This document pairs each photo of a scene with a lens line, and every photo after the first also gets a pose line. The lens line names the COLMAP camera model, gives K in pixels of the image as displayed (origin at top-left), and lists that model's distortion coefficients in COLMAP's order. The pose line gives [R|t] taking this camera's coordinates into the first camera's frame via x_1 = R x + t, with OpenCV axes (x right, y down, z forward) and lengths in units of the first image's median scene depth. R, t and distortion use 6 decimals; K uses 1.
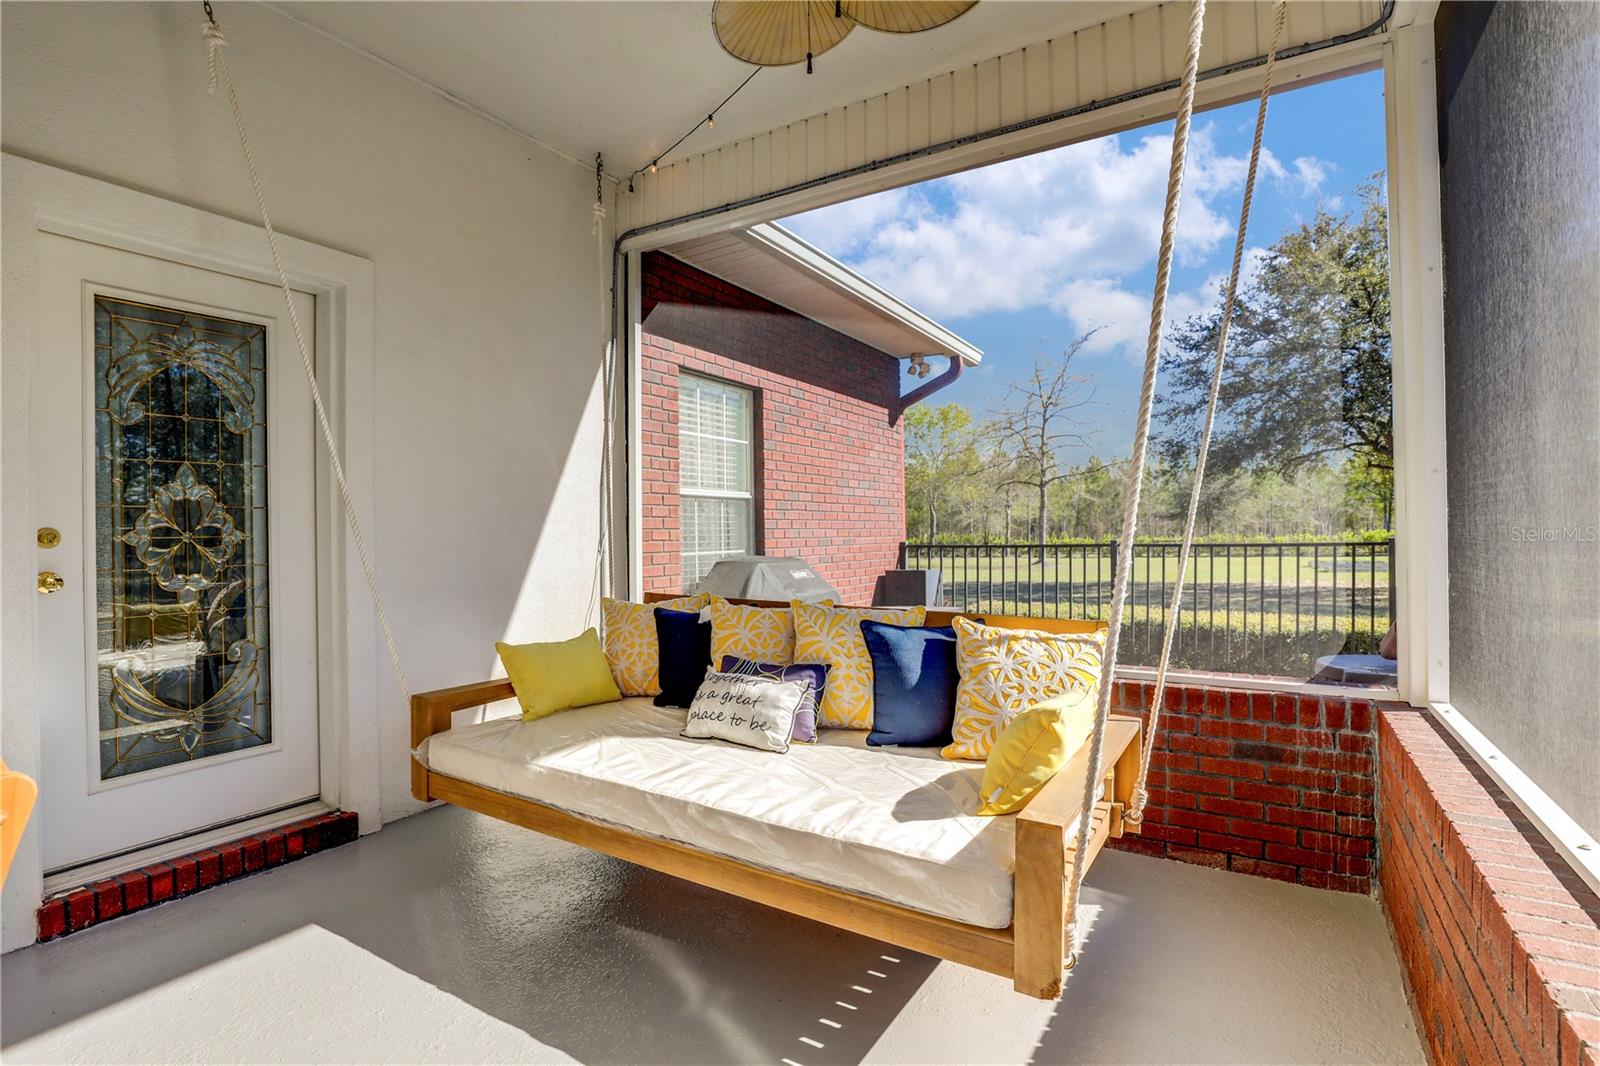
lens RADIAL K [[755.1, 0, 794.4], [0, 755.1, 527.0], [0, 0, 1]] dist [-0.000985, -0.000640]
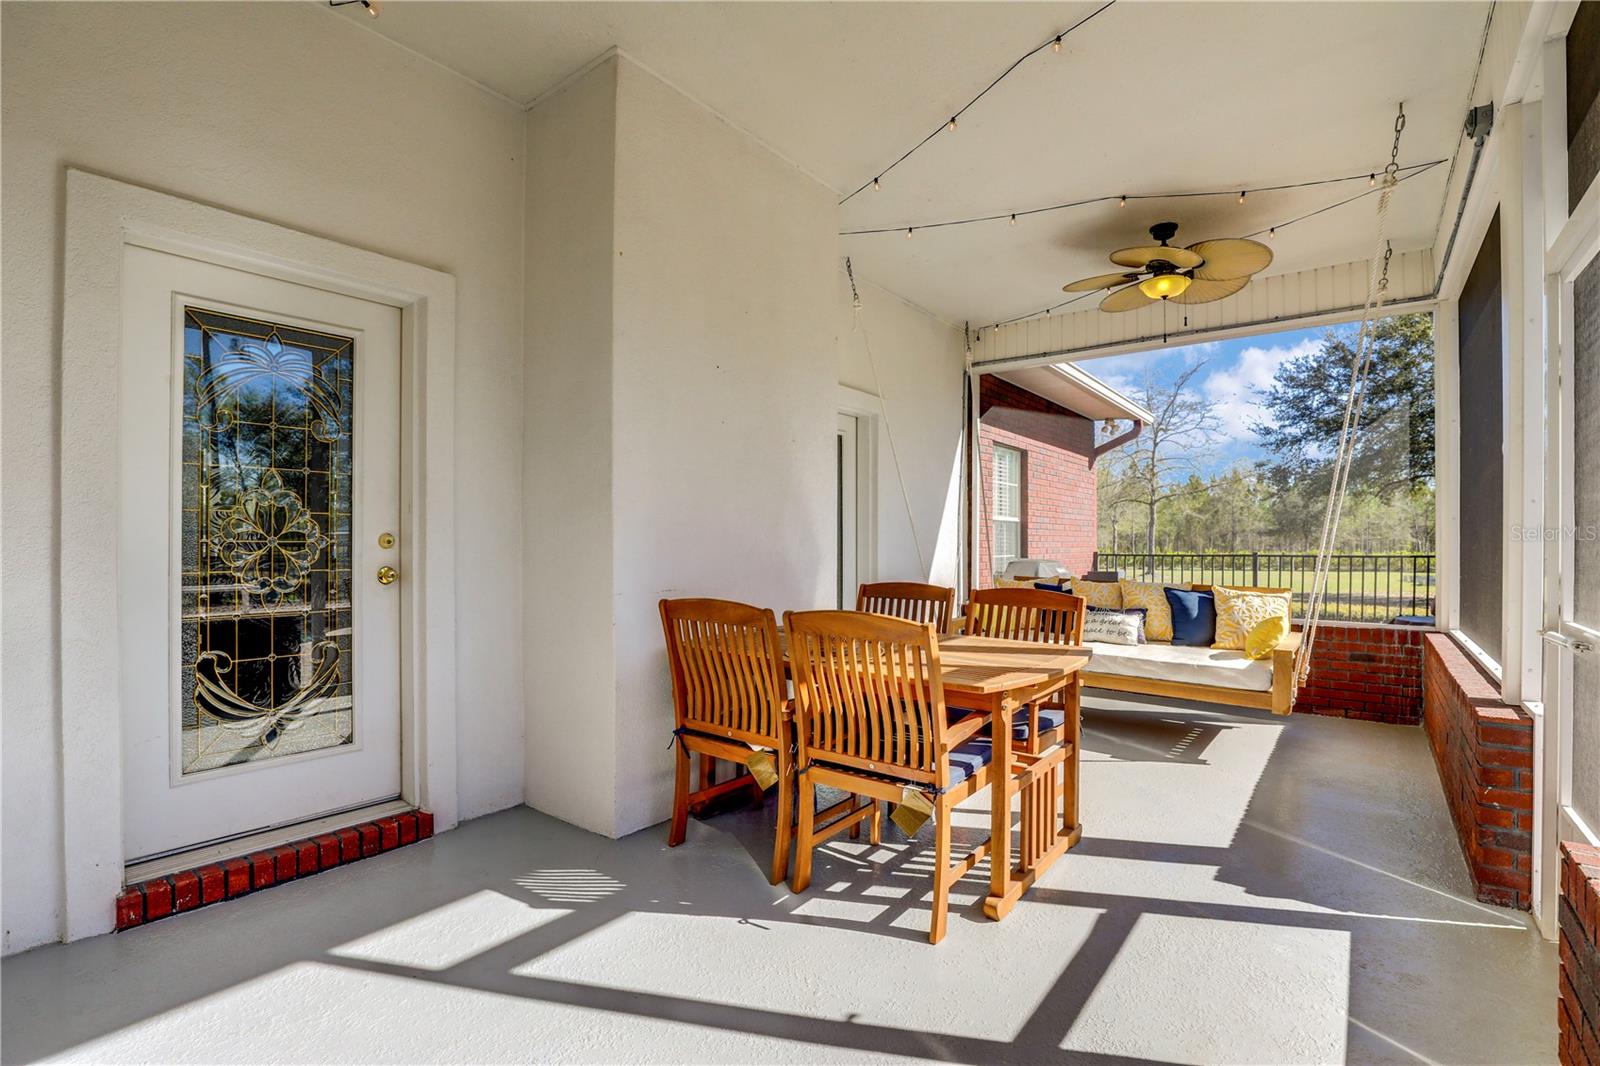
lens RADIAL K [[767.3, 0, 816.1], [0, 767.3, 542.5], [0, 0, 1]] dist [-0.003414, -0.000047]
pose [[0.998101, 0.011127, -0.060583, -0.428407], [-0.010780, 0.999924, 0.006055, -0.000470], [0.060646, -0.005391, 0.998145, -0.669754]]
